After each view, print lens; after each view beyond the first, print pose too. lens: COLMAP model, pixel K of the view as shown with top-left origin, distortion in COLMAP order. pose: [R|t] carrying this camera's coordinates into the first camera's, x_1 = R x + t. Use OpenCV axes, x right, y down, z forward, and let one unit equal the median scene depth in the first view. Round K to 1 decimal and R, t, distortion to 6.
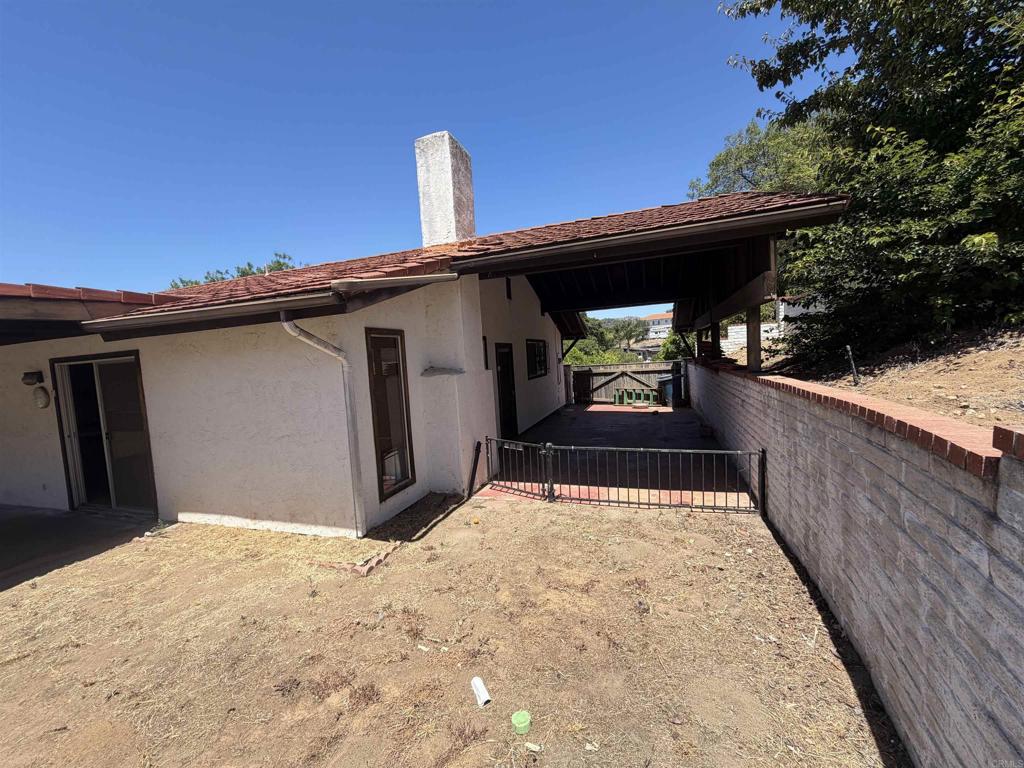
lens RADIAL K [[410.6, 0, 510.4], [0, 410.6, 386.6], [0, 0, 1]] dist [-0.001880, 0.000026]
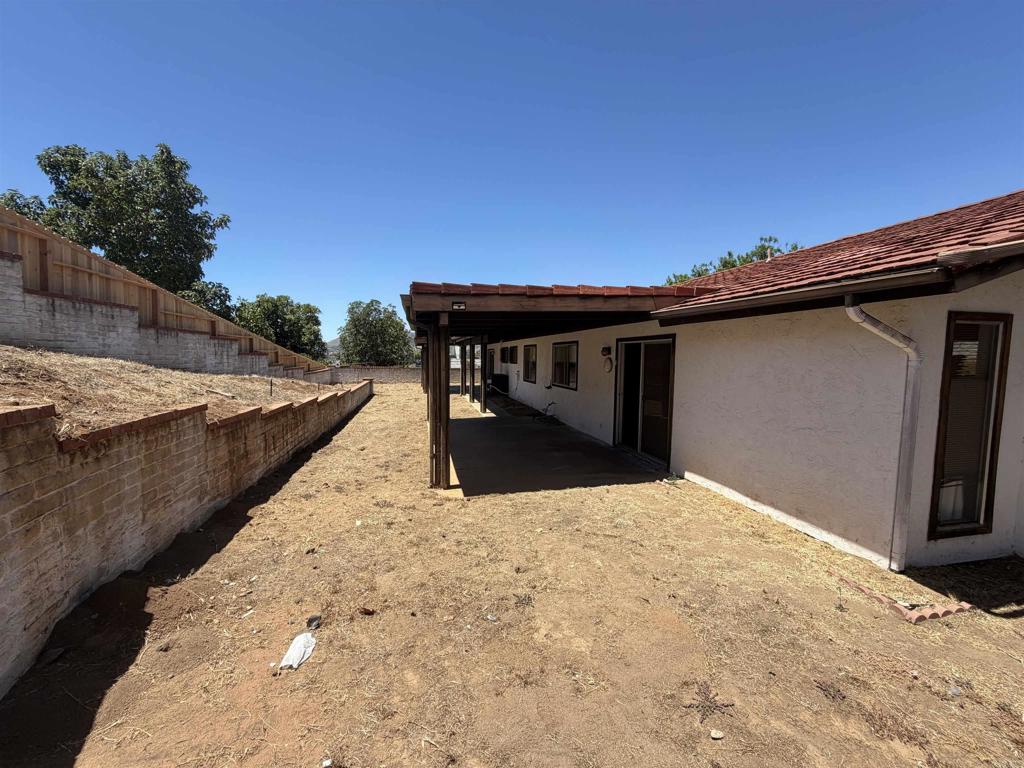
lens RADIAL K [[410.6, 0, 510.4], [0, 410.6, 386.6], [0, 0, 1]] dist [-0.001880, 0.000026]
pose [[0.513776, 0.131729, -0.847751, -0.115974], [-0.104797, 0.990378, 0.090379, 0.011764], [0.851500, 0.042408, 0.522638, -0.089100]]
